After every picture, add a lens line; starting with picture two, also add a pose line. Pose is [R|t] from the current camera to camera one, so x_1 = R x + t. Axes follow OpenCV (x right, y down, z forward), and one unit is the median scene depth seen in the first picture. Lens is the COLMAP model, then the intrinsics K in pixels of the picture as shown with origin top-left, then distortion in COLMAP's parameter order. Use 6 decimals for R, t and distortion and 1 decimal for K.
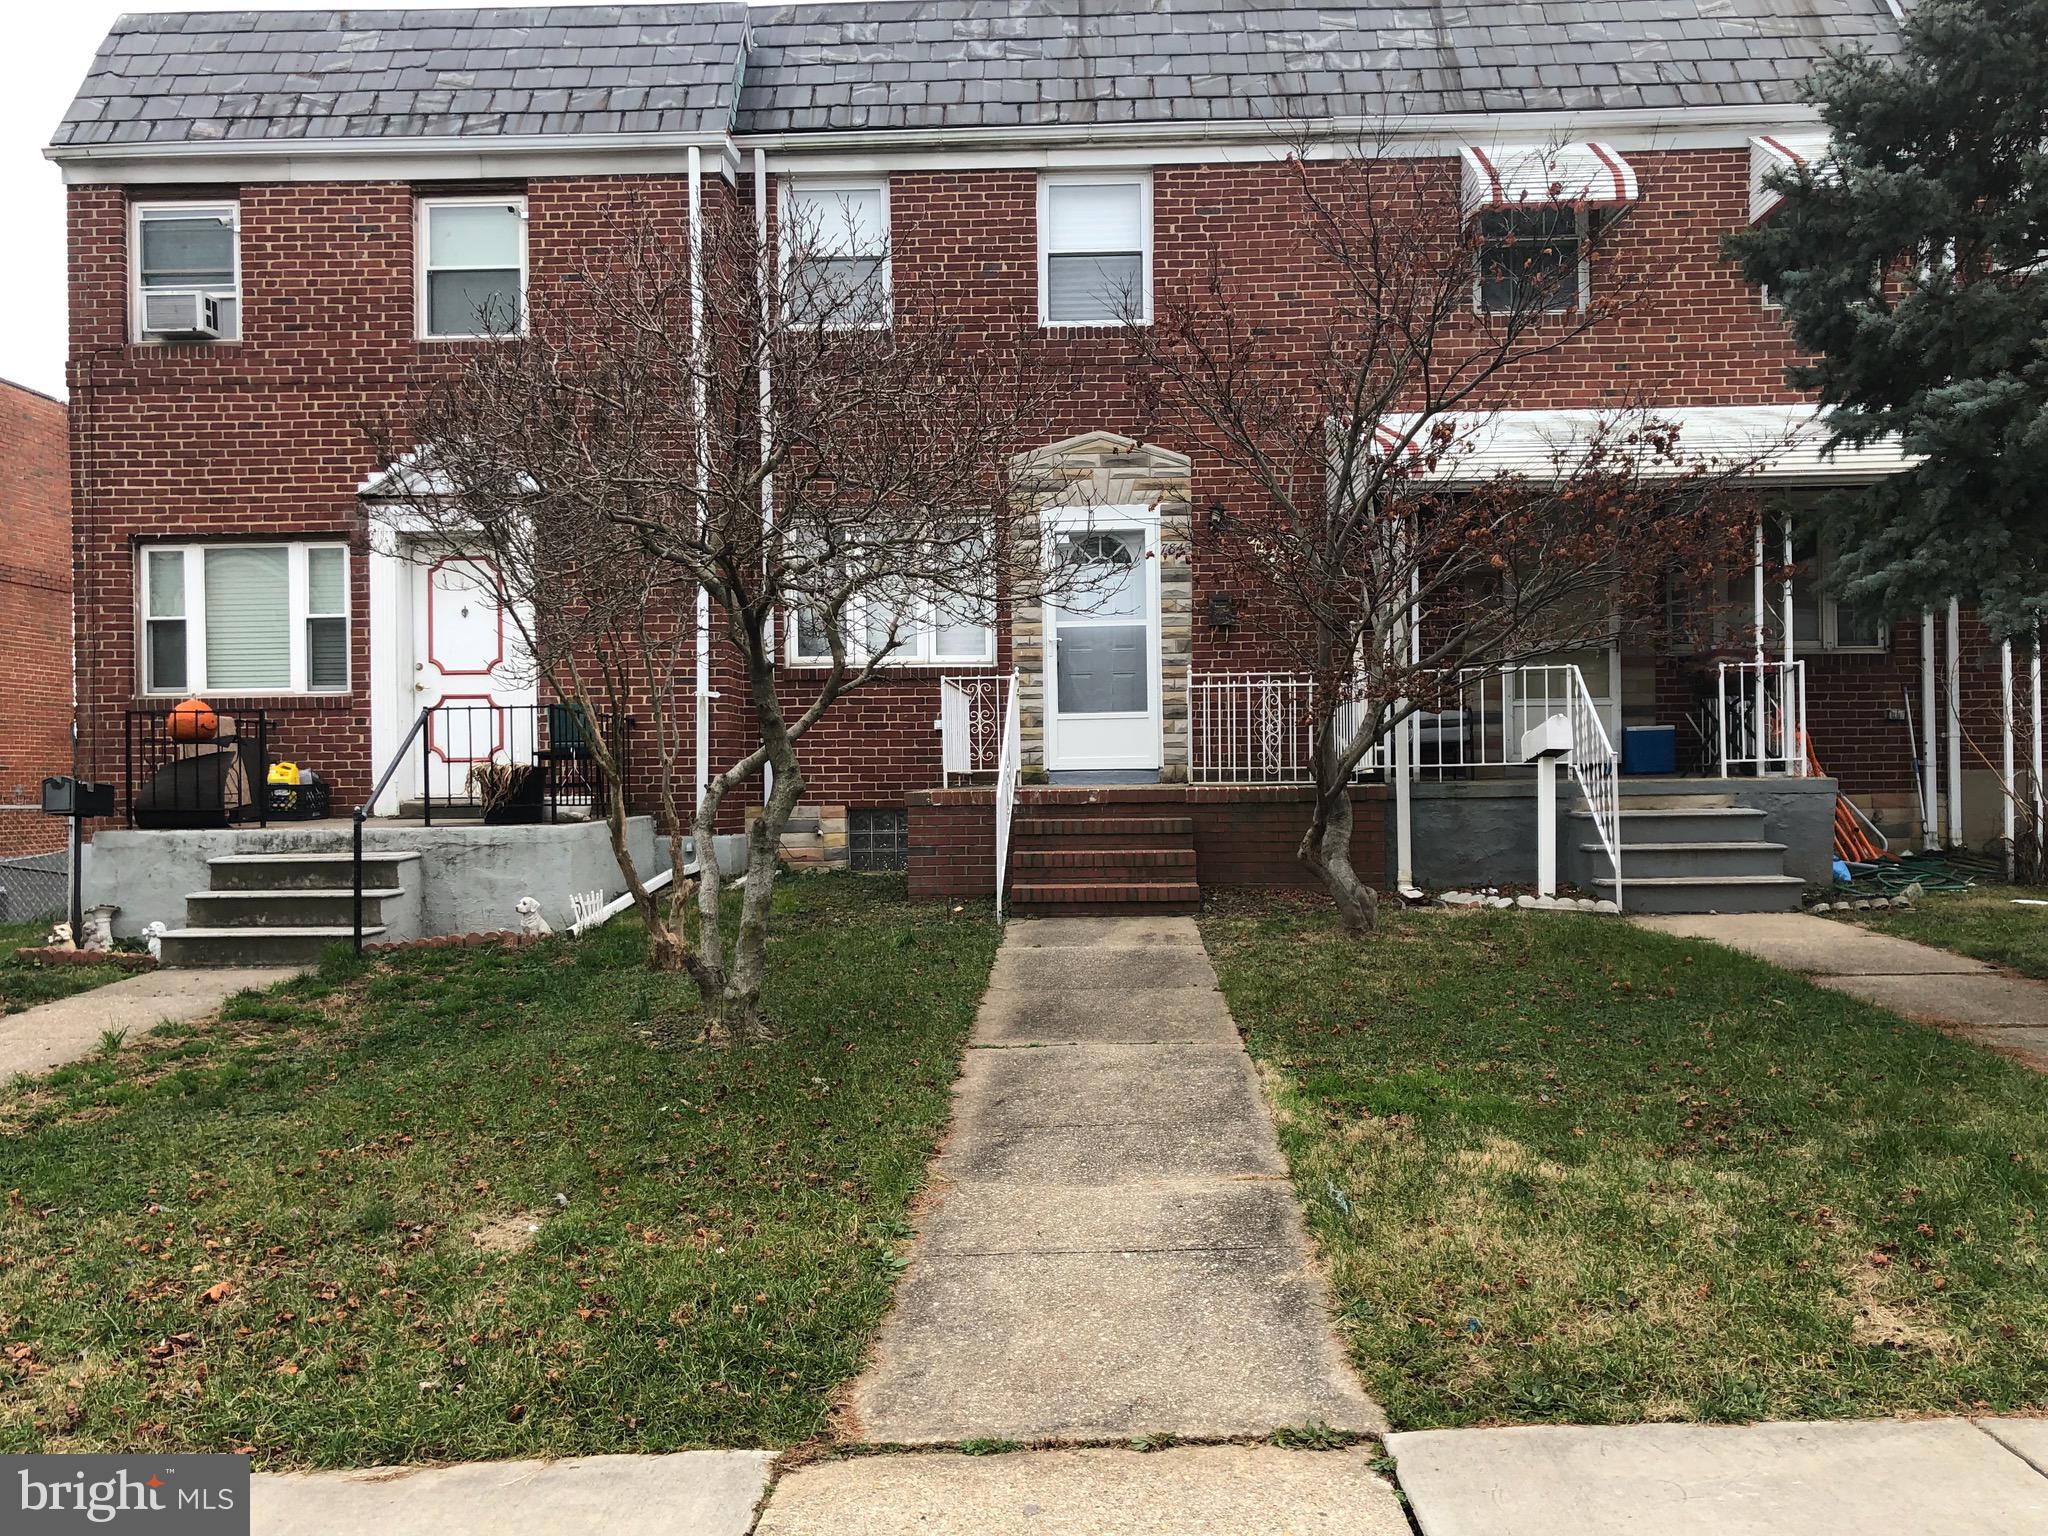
lens RADIAL K [[1690.1, 0, 1005.9], [0, 1690.1, 785.9], [0, 0, 1]] dist [0.042182, -0.066803]
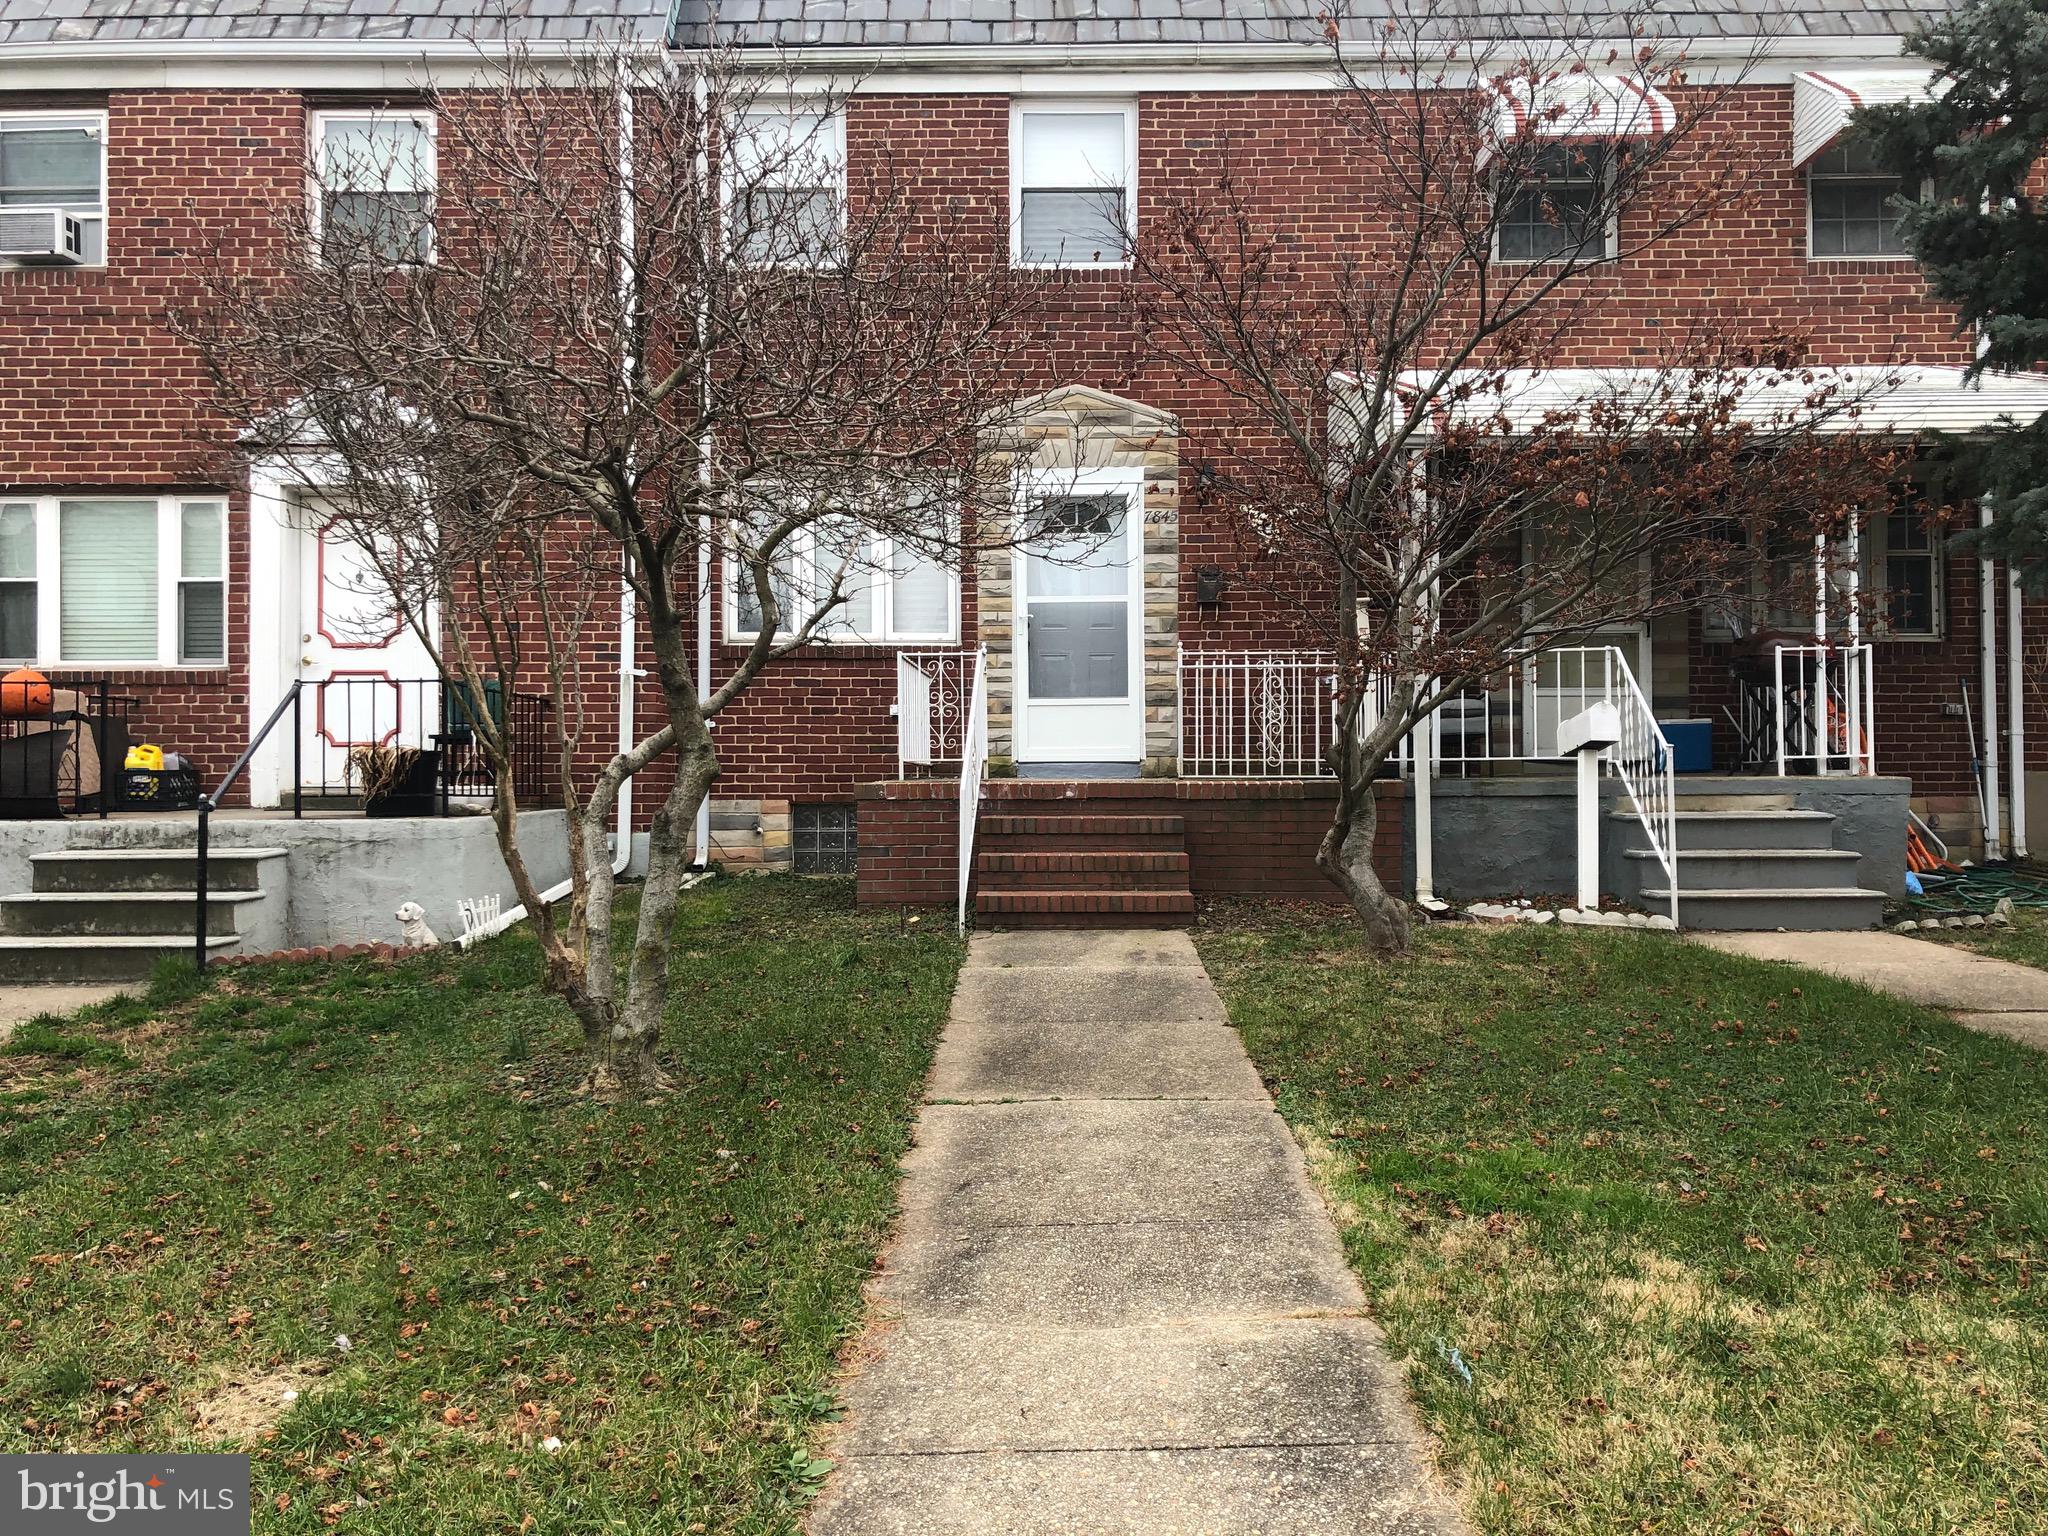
lens RADIAL K [[1690.1, 0, 1005.7], [0, 1690.1, 761.4], [0, 0, 1]] dist [0.042182, -0.066803]
pose [[0.999671, 0.009209, 0.023925, -0.002229], [-0.008856, 0.999851, -0.014826, 0.003722], [-0.024058, 0.014609, 0.999604, 0.109076]]
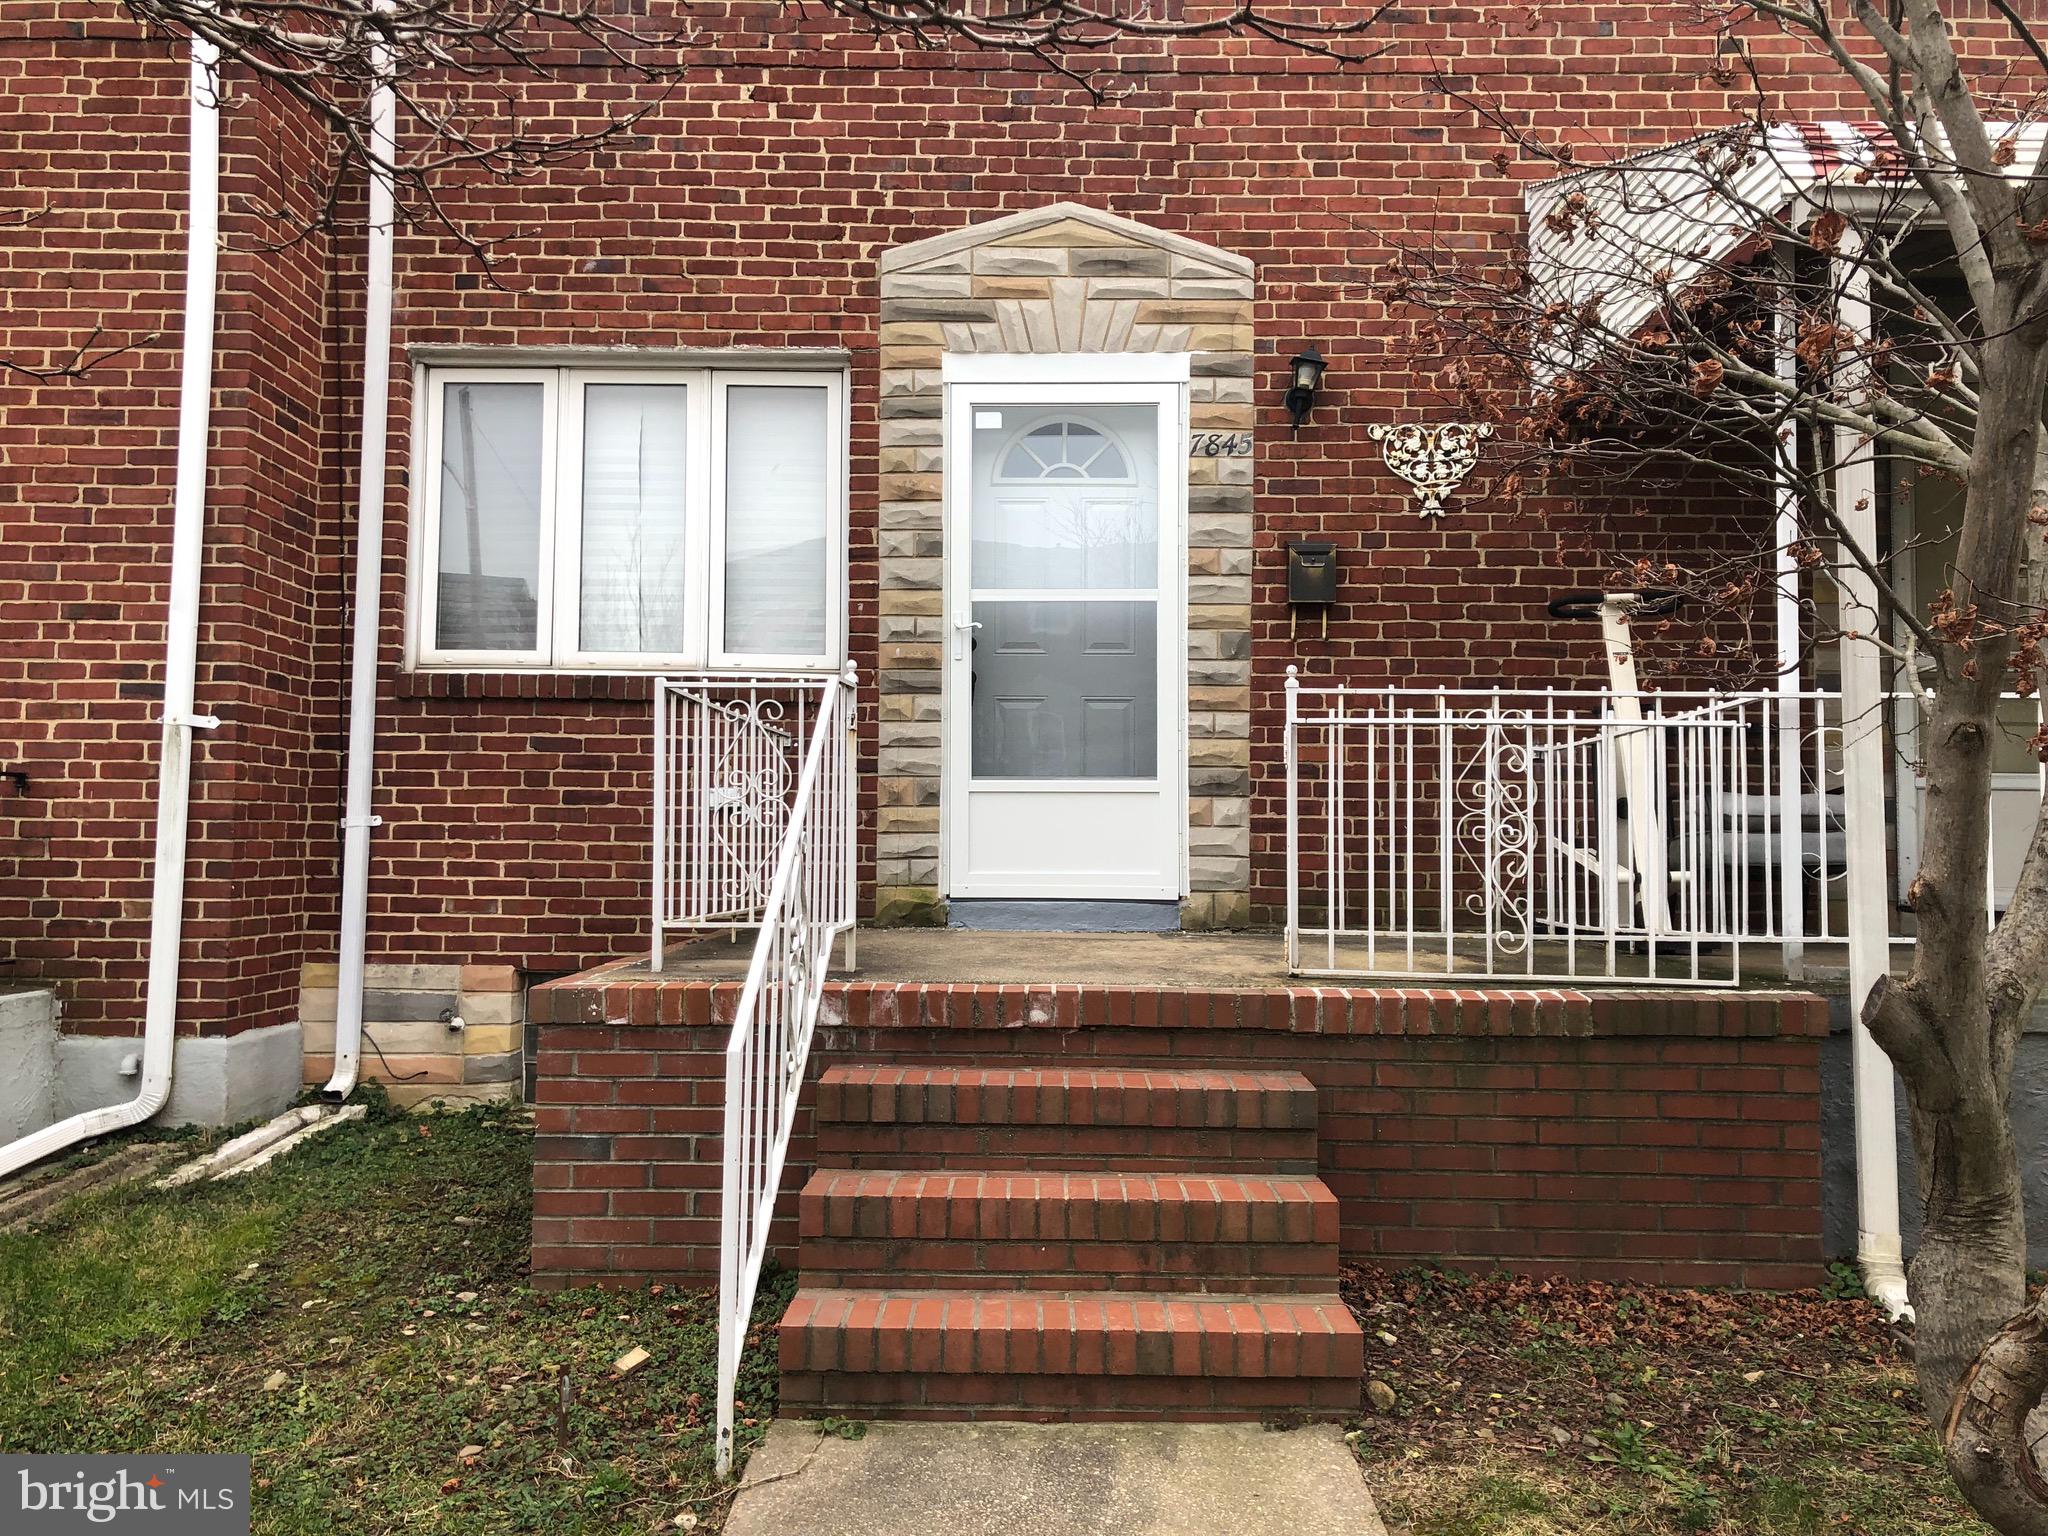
lens RADIAL K [[1690.1, 0, 1006.4], [0, 1690.1, 767.2], [0, 0, 1]] dist [0.042182, -0.066803]
pose [[0.999346, 0.021706, 0.028937, 0.027592], [-0.020345, 0.998709, -0.046544, -0.024781], [-0.029910, 0.045925, 0.998497, 0.533037]]
